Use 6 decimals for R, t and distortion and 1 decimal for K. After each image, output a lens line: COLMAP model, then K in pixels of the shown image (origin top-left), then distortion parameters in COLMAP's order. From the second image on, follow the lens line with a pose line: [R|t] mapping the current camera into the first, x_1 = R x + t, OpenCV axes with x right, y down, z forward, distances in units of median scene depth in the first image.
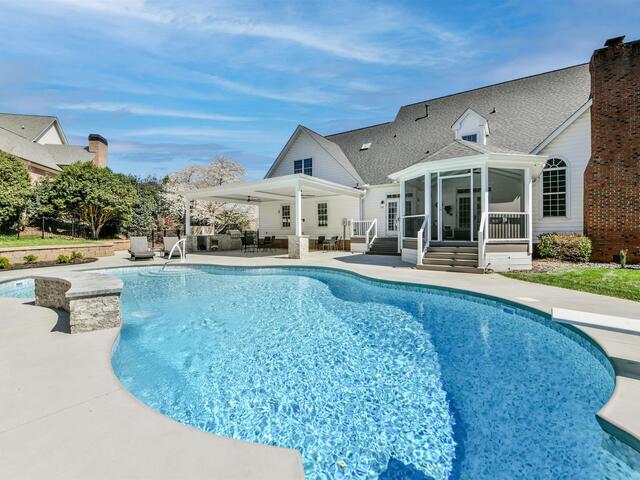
lens RADIAL K [[288.2, 0, 316.9], [0, 288.2, 234.7], [0, 0, 1]] dist [-0.017430, -0.000582]
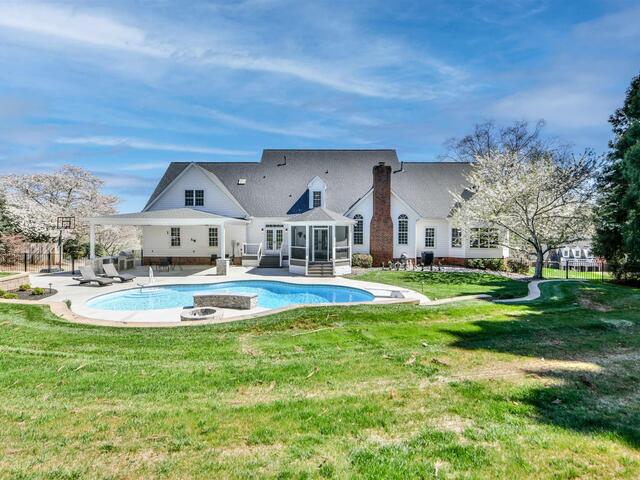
lens RADIAL K [[307.3, 0, 320.0], [0, 307.3, 240.0], [0, 0, 1]] dist [-0.002944, -0.000140]
pose [[0.825483, -0.009185, 0.564353, -0.651483], [-0.000708, 0.999850, 0.017309, -0.146692], [-0.564427, -0.014687, 0.825352, -0.672814]]
